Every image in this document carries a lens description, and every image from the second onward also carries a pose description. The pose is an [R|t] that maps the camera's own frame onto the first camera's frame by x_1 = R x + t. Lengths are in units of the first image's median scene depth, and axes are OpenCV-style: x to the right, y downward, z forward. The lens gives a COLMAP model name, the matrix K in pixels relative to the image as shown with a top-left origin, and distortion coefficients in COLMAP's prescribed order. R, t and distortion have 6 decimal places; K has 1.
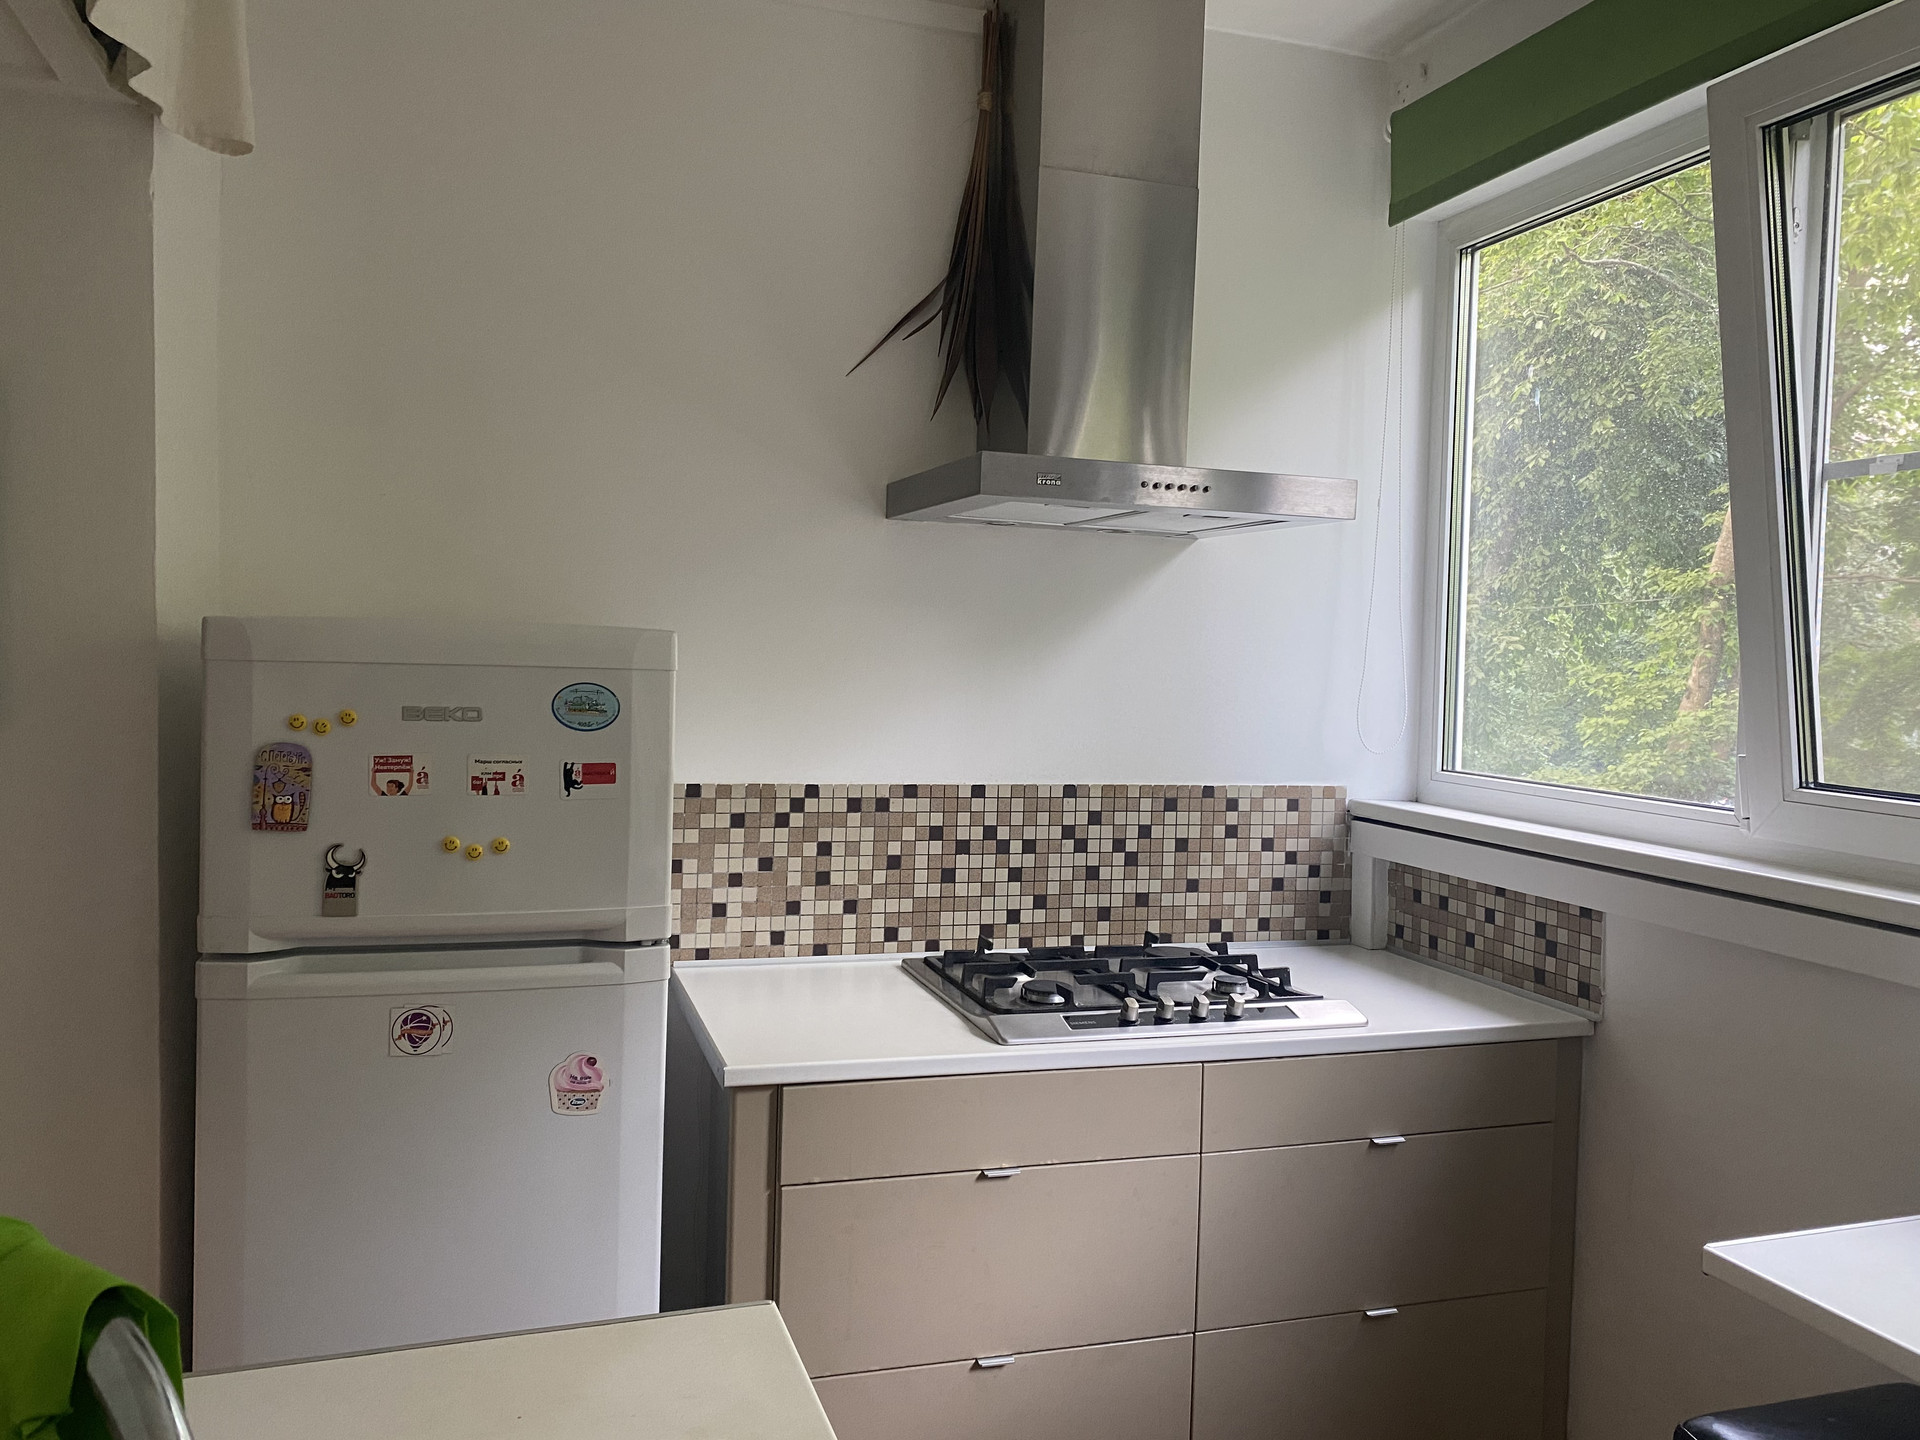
lens RADIAL K [[1463.9, 0, 959.3], [0, 1463.9, 709.6], [0, 0, 1]] dist [0.179124, -0.454478]
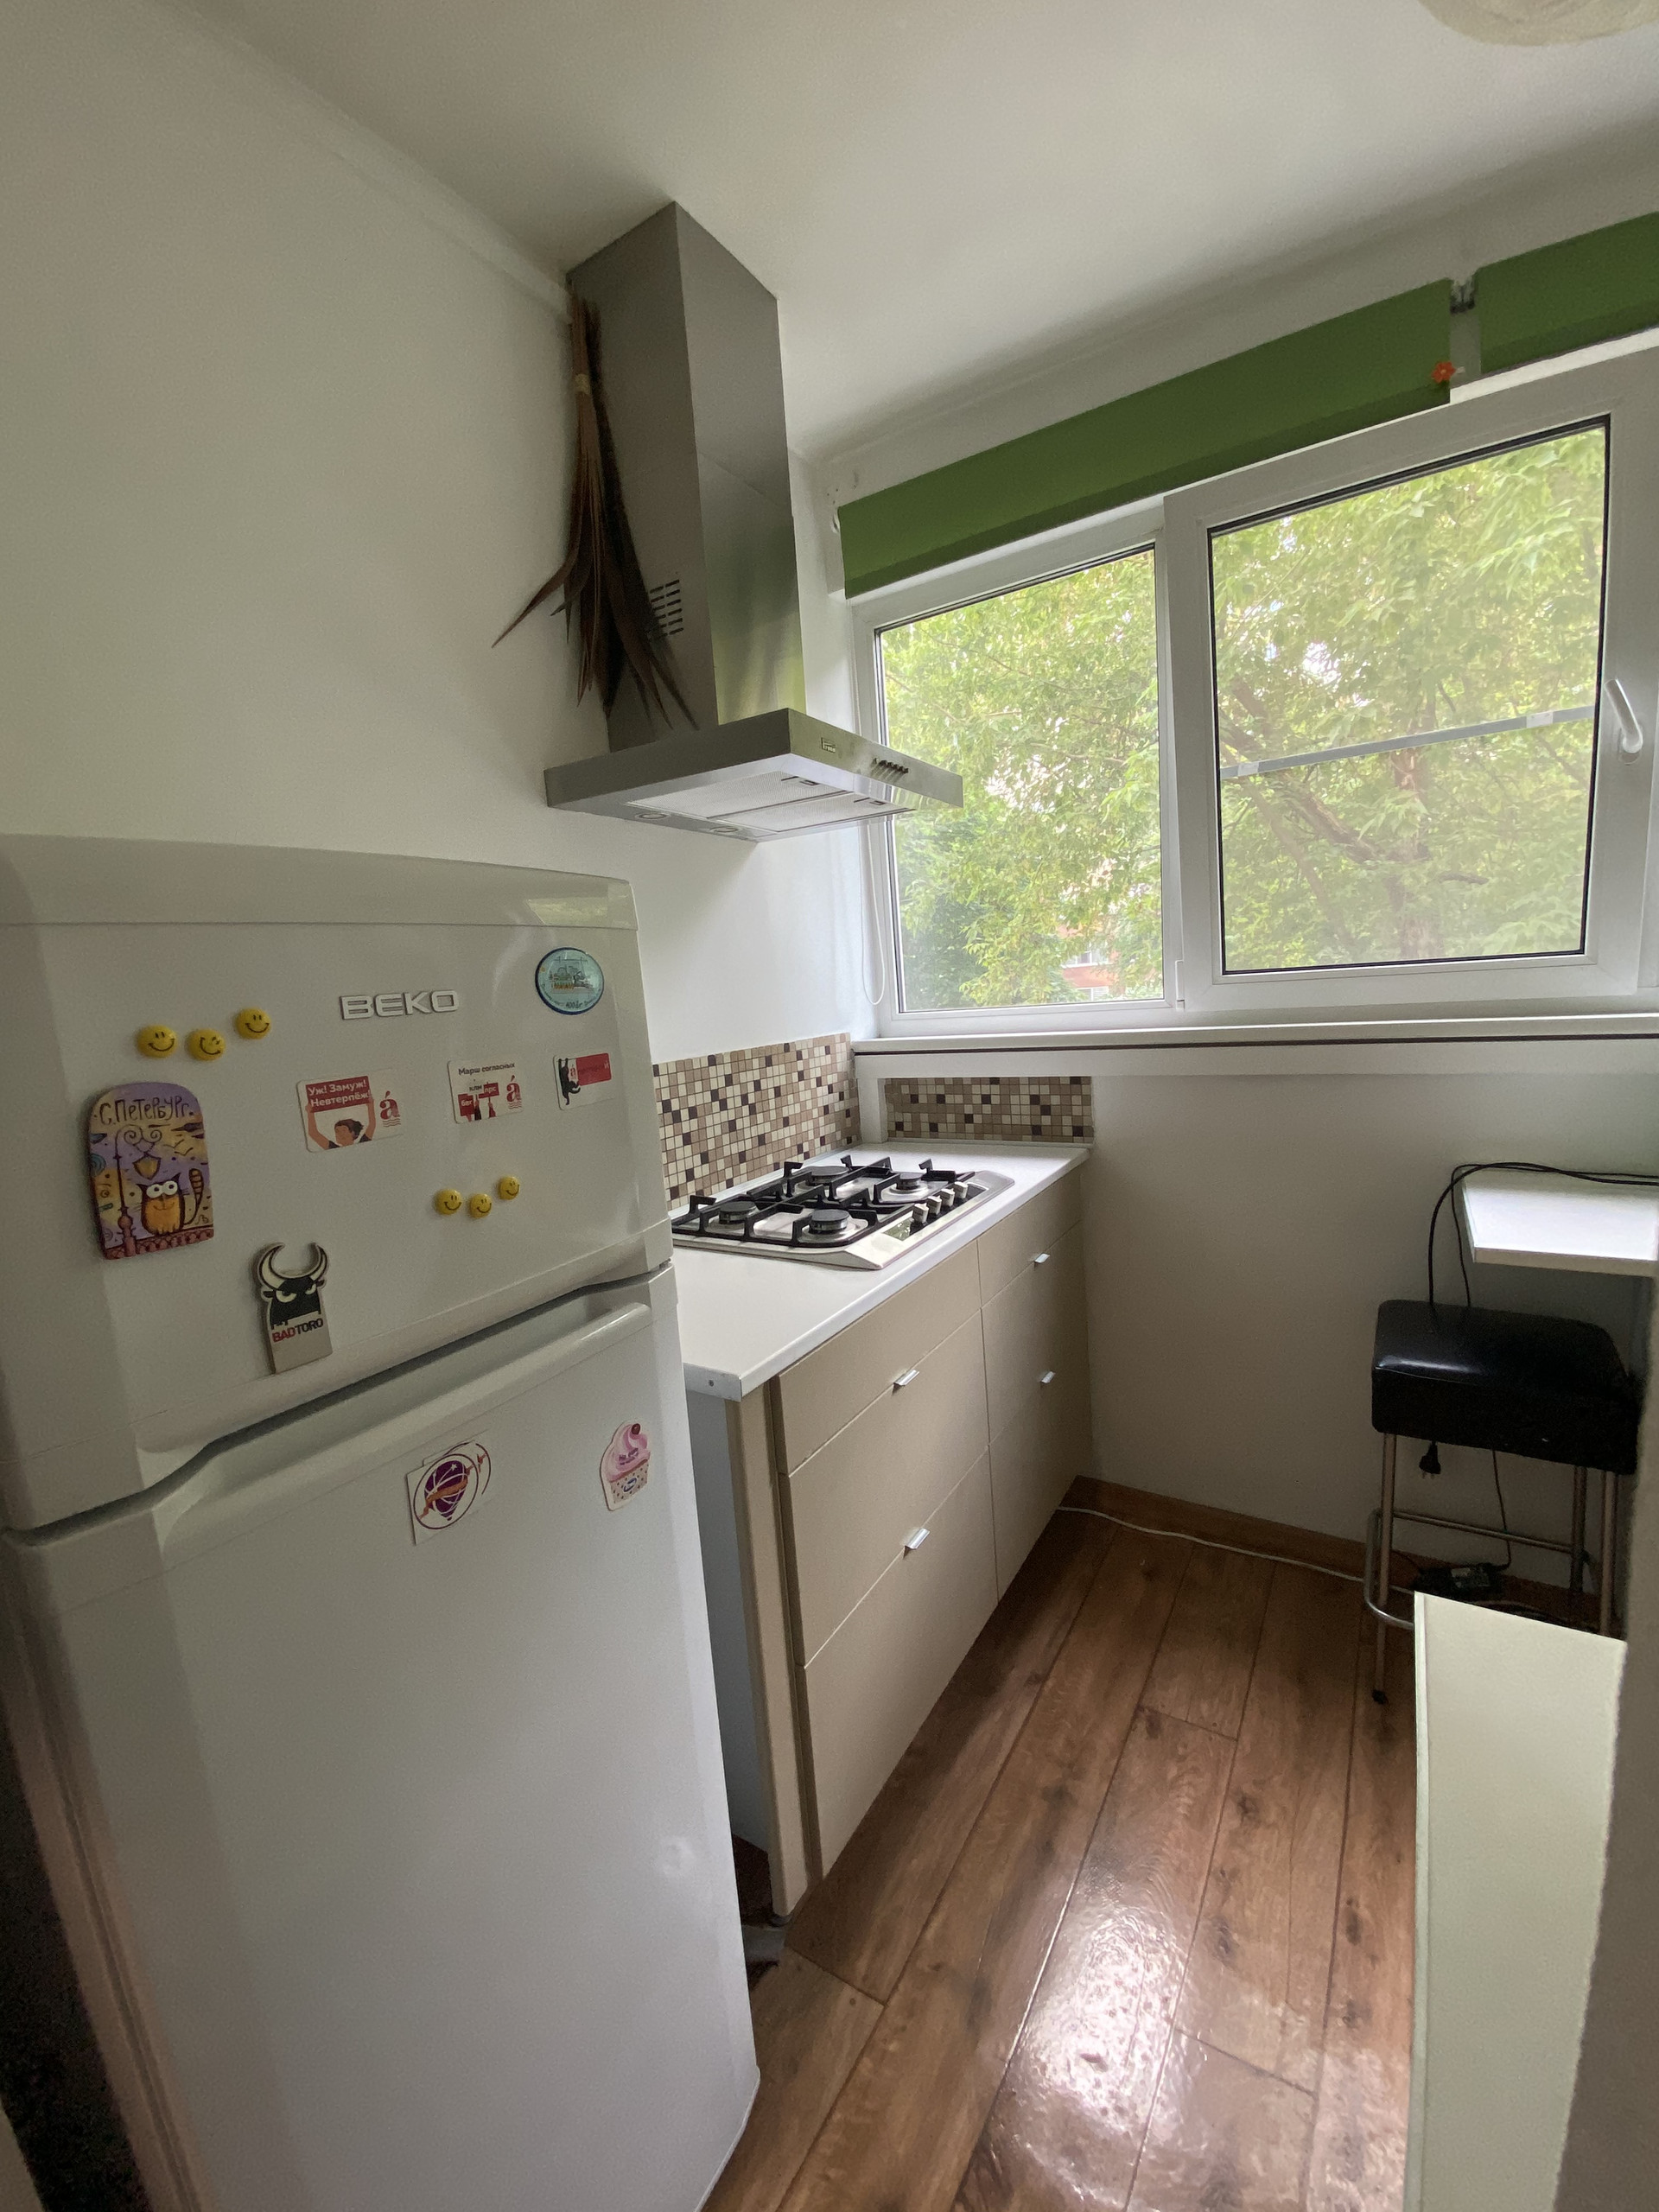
lens RADIAL K [[889.2, 0, 828.6], [0, 889.2, 1095.6], [0, 0, 1]] dist [0.017824, -0.000008]
pose [[0.769588, -0.168042, 0.616032, -0.298226], [0.123052, 0.985696, 0.115155, 0.013039], [-0.626572, -0.012818, 0.779258, 0.391922]]
